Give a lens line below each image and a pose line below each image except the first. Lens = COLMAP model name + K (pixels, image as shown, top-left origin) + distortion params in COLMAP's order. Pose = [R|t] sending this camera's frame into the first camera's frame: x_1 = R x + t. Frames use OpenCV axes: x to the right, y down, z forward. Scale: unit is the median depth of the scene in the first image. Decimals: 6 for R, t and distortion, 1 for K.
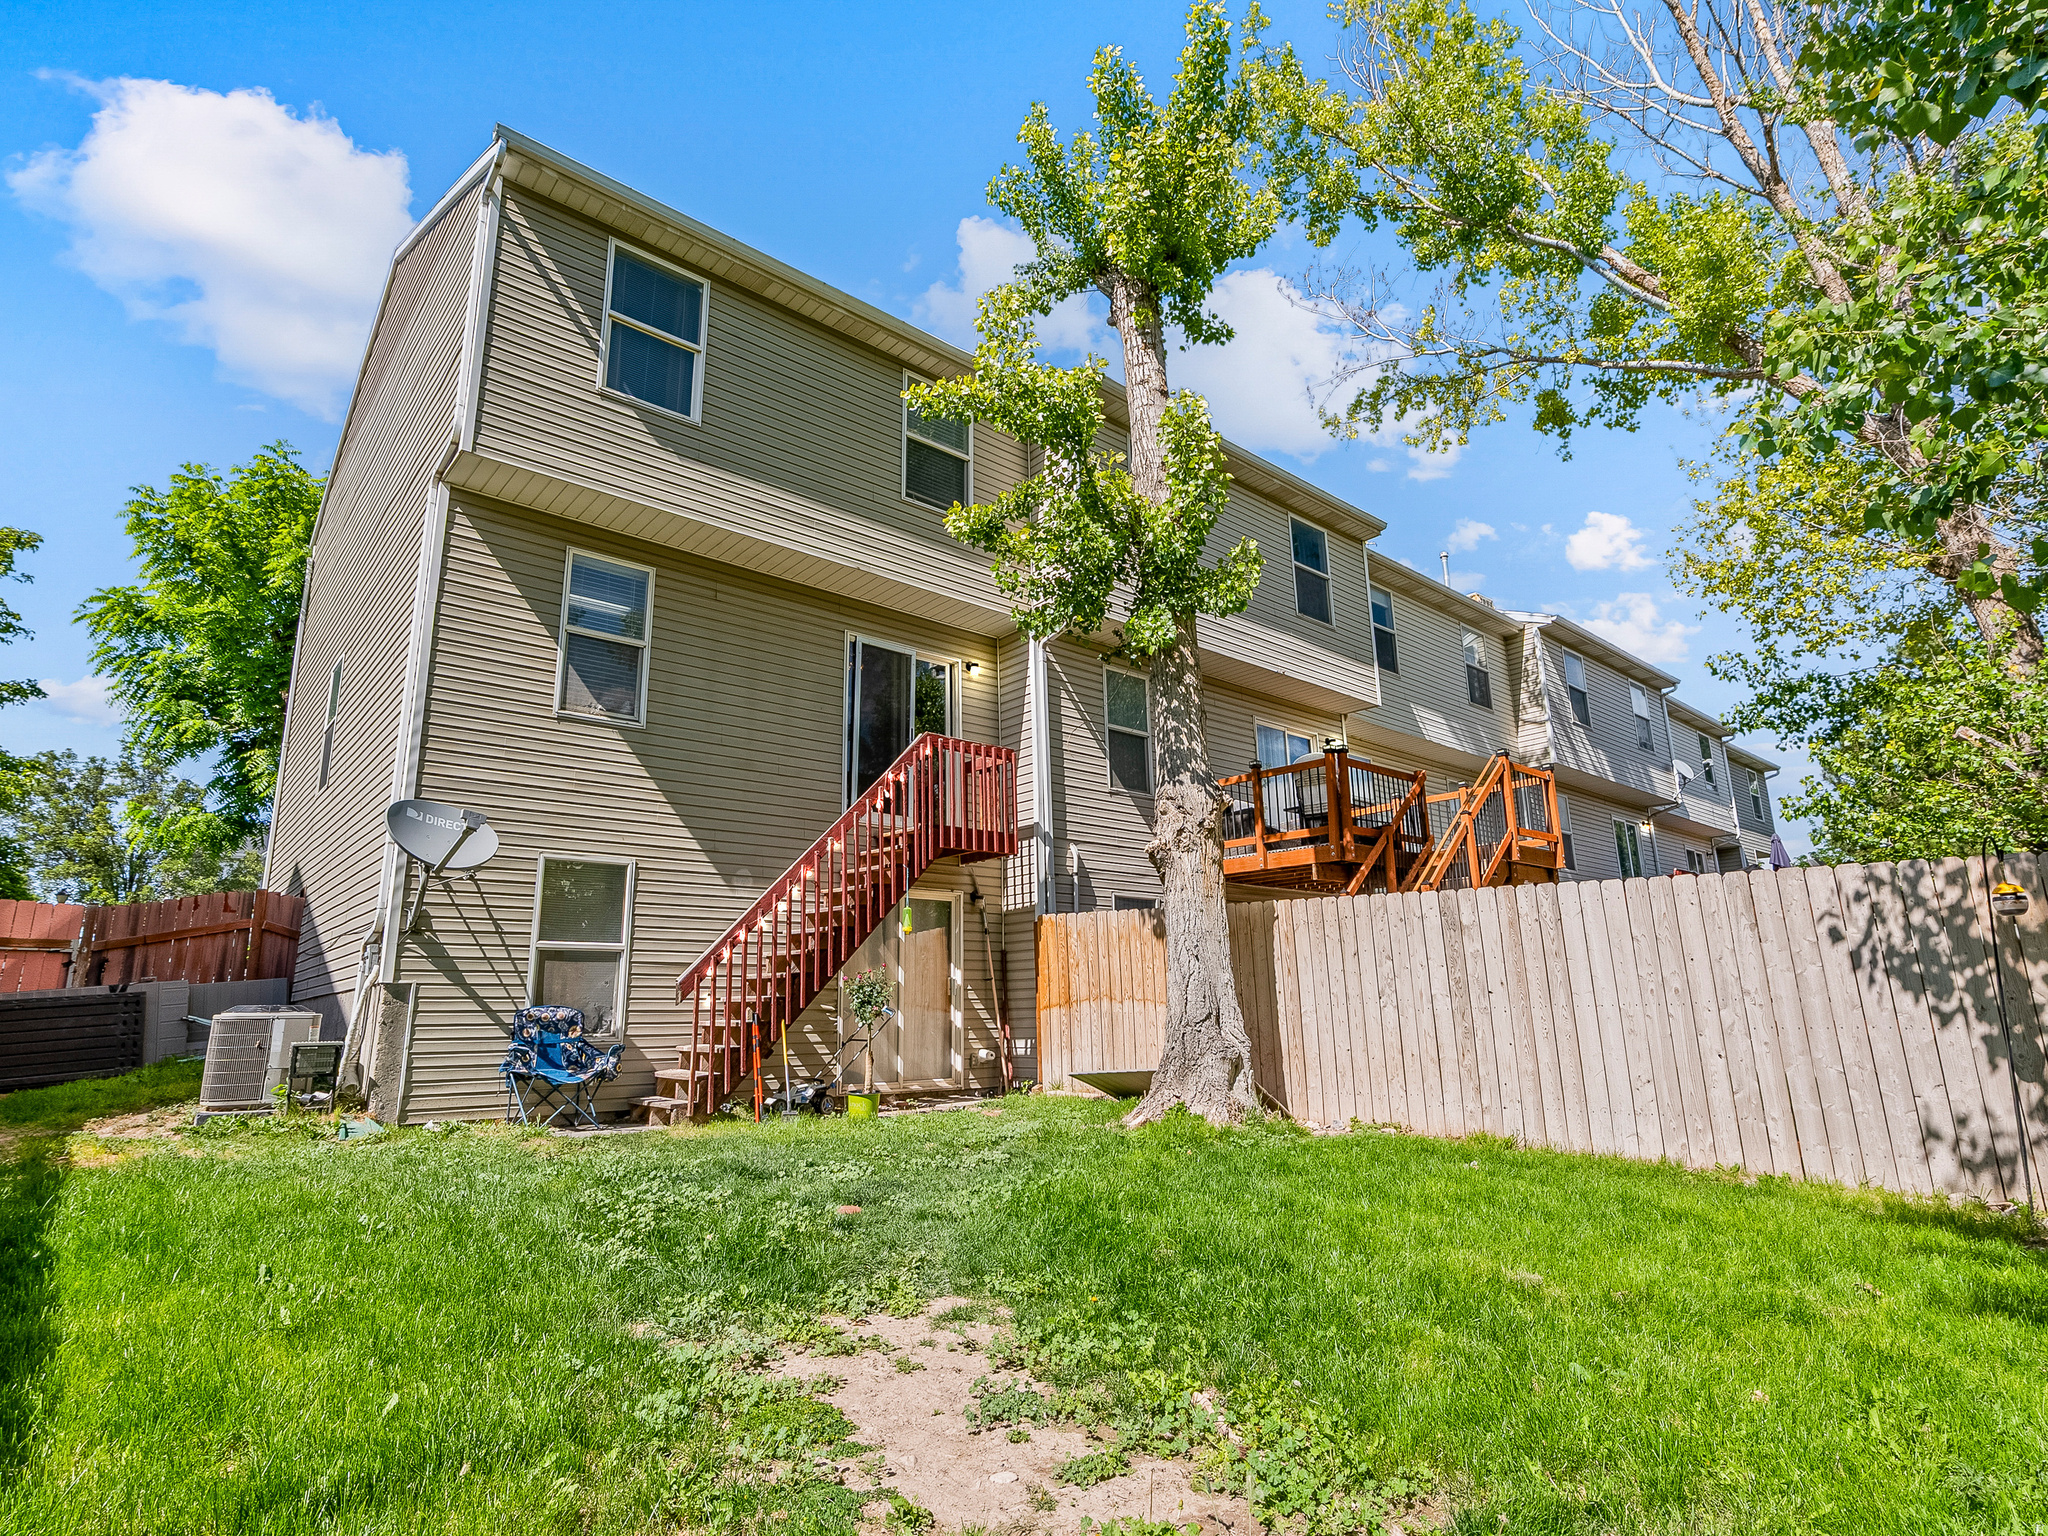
lens RADIAL K [[1050.9, 0, 1019.3], [0, 1050.9, 767.5], [0, 0, 1]] dist [-0.009265, 0.004220]
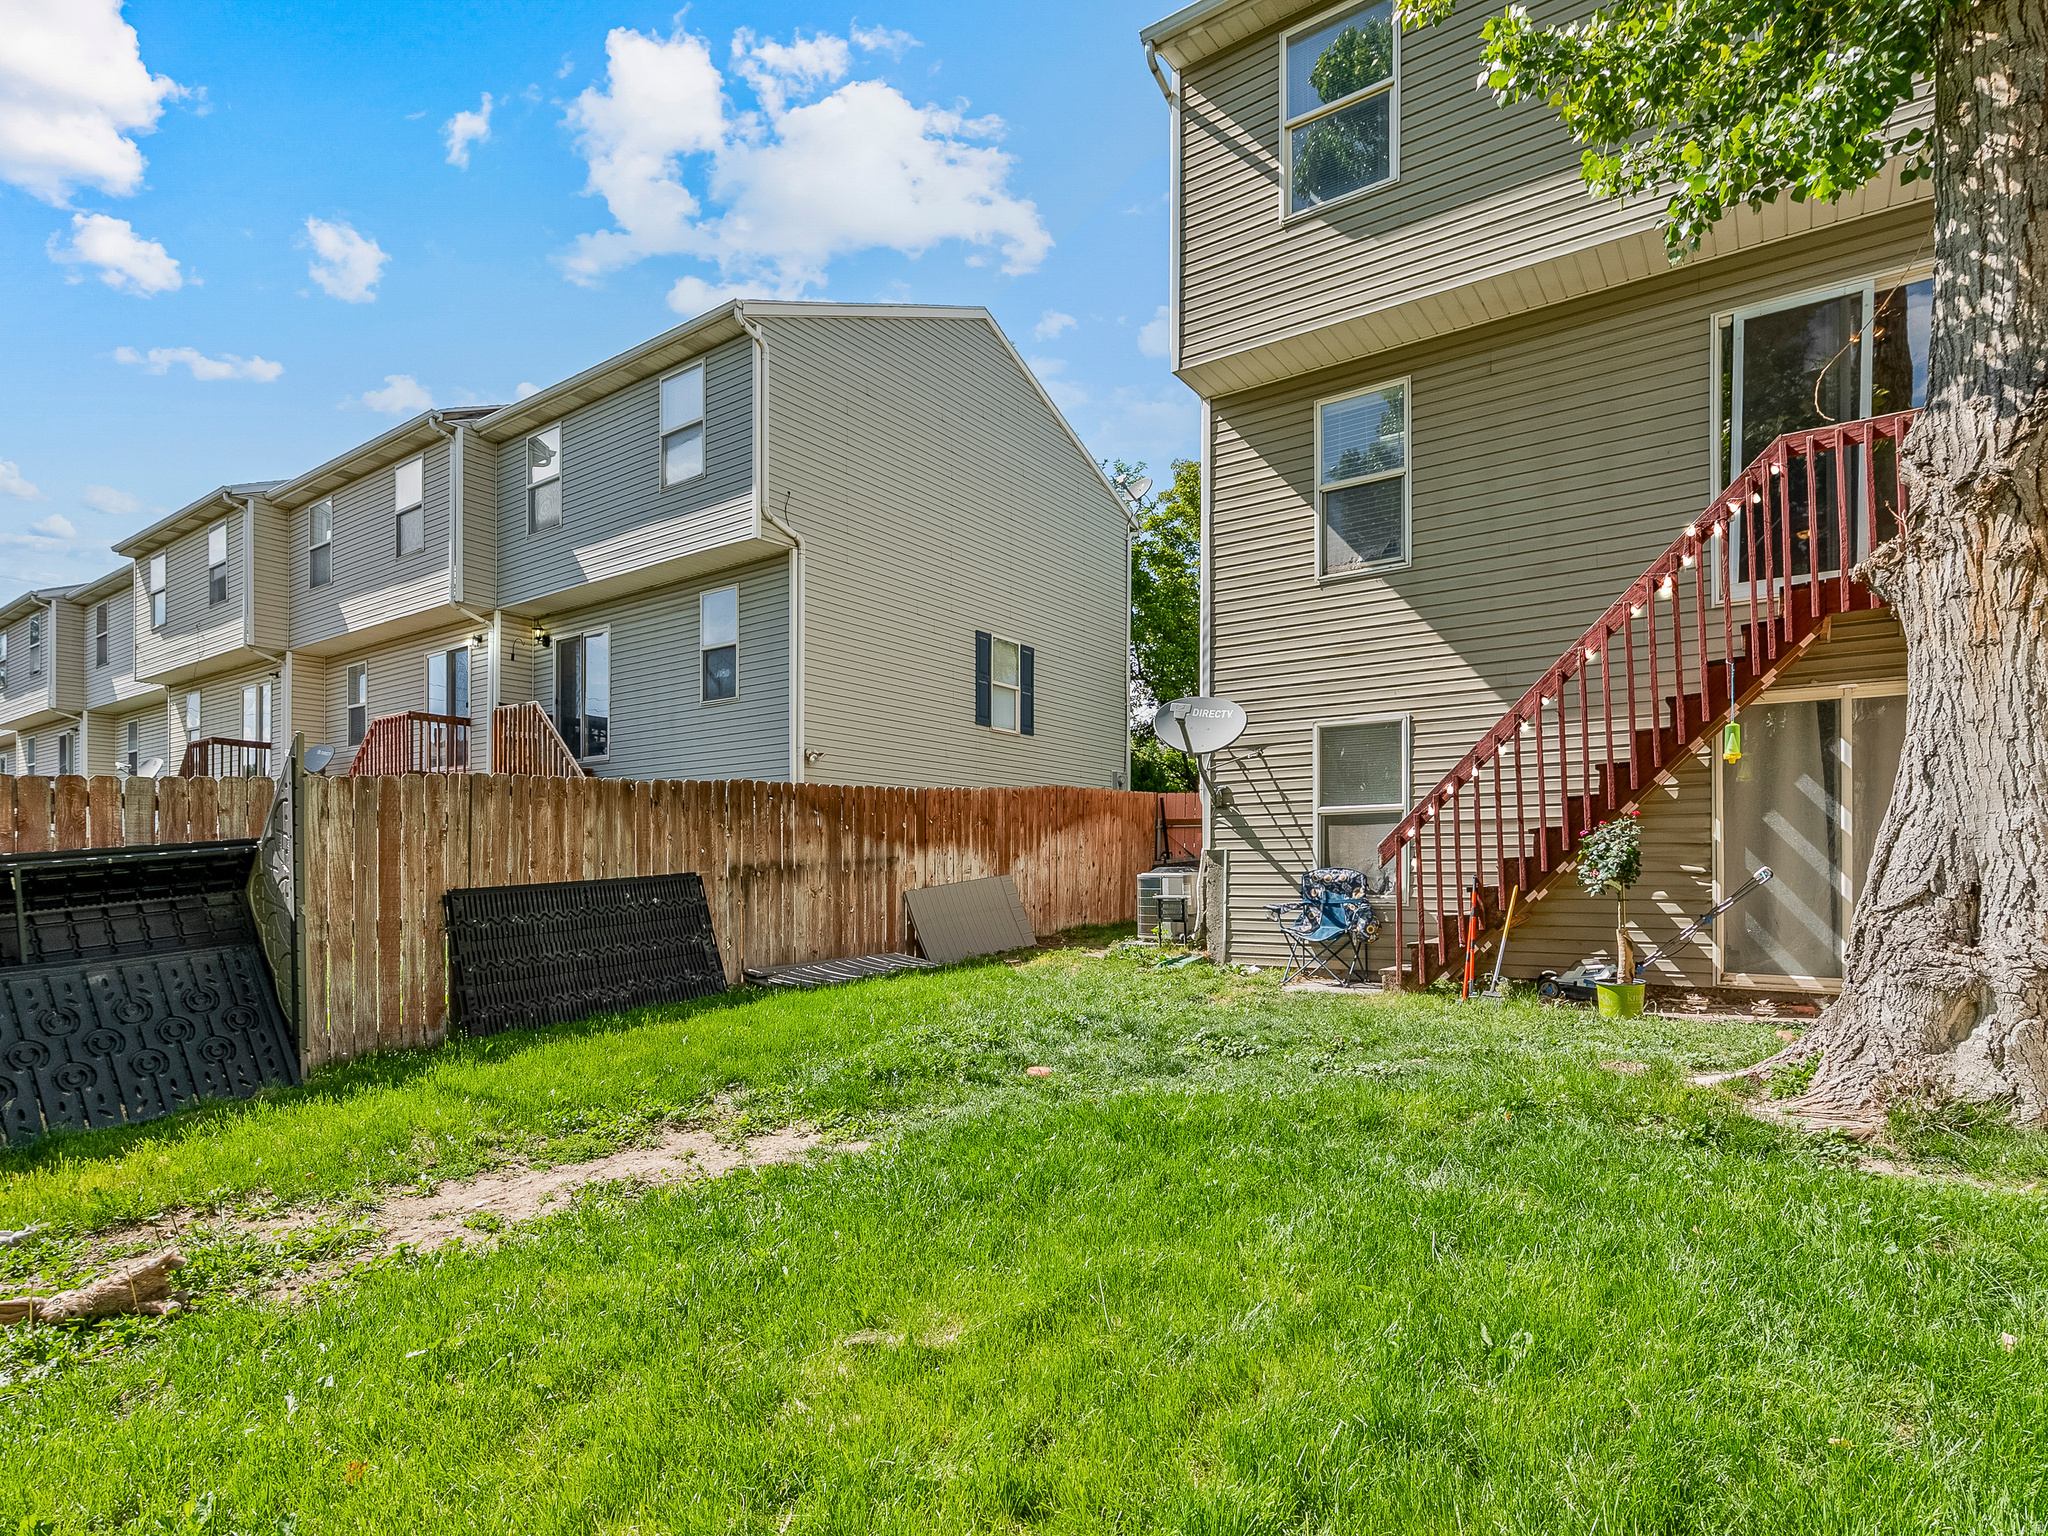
lens RADIAL K [[1050.9, 0, 983.4], [0, 1050.9, 872.3], [0, 0, 1]] dist [-0.009265, 0.004220]
pose [[0.248762, 0.009737, -0.968516, 0.466259], [0.223021, 0.972504, 0.067060, 0.083333], [0.942538, -0.232682, 0.239751, 0.417587]]
